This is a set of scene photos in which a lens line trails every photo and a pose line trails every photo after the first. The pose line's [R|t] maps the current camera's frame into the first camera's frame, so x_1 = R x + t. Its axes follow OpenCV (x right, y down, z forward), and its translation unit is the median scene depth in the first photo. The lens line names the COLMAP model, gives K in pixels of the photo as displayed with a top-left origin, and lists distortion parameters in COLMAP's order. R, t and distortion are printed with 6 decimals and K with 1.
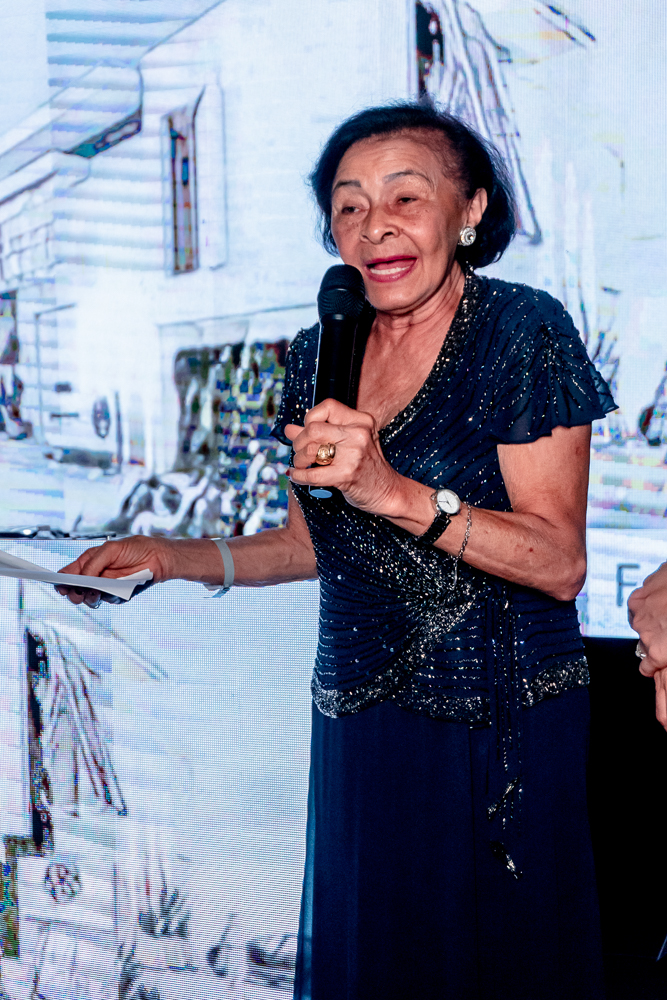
lens RADIAL K [[1532.1, 0, 333.5], [0, 1532.1, 500.0], [0, 0, 1]] dist [0.018996, -0.003580]
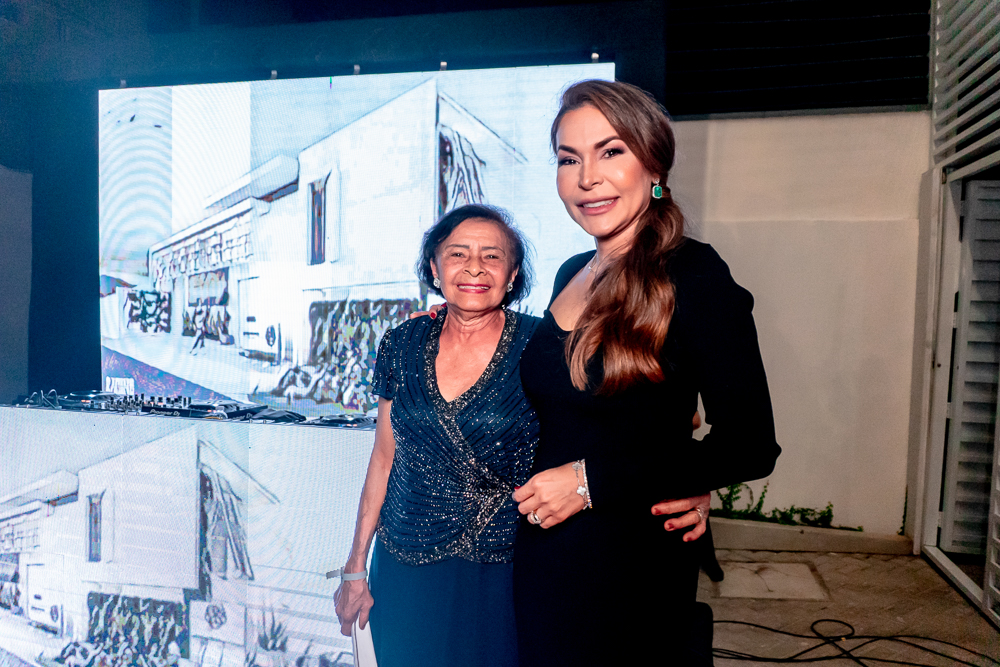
lens RADIAL K [[691.3, 0, 500.0], [0, 691.3, 333.5], [0, 0, 1]] dist [-0.000347, 0.001654]
pose [[0.989966, 0.035056, 0.136889, 0.016001], [-0.030265, 0.998859, -0.036931, -0.034054], [-0.138027, 0.032417, 0.989898, 0.101284]]
